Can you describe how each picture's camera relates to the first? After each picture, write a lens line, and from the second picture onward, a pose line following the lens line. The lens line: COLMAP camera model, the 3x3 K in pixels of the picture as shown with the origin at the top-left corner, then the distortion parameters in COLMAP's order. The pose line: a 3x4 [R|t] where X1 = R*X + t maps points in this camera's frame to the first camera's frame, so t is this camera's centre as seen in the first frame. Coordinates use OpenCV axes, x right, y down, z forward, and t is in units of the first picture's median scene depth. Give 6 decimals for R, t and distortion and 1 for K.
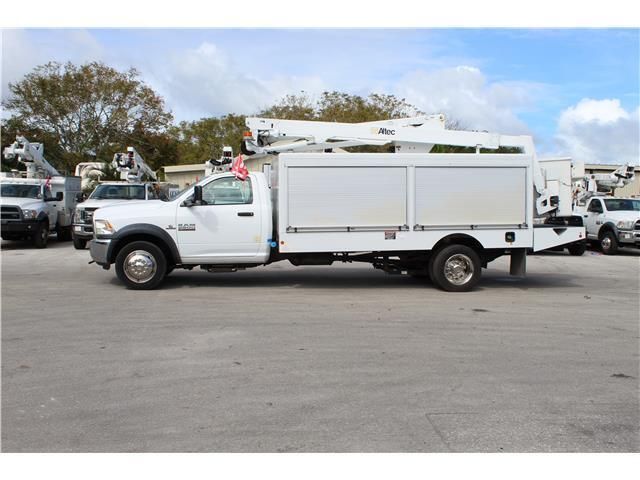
lens RADIAL K [[628.1, 0, 320.0], [0, 628.1, 240.0], [0, 0, 1]] dist [-0.116119, -0.002483]
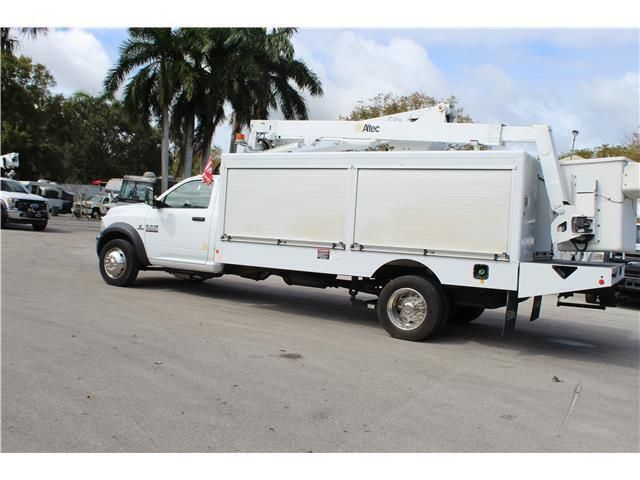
lens RADIAL K [[628.1, 0, 320.0], [0, 628.1, 240.0], [0, 0, 1]] dist [-0.116119, -0.002483]
pose [[0.799488, 0.065637, -0.597085, 0.573104], [-0.101052, 0.994542, -0.025978, -0.003759], [0.592121, 0.081106, 0.801757, 0.347721]]
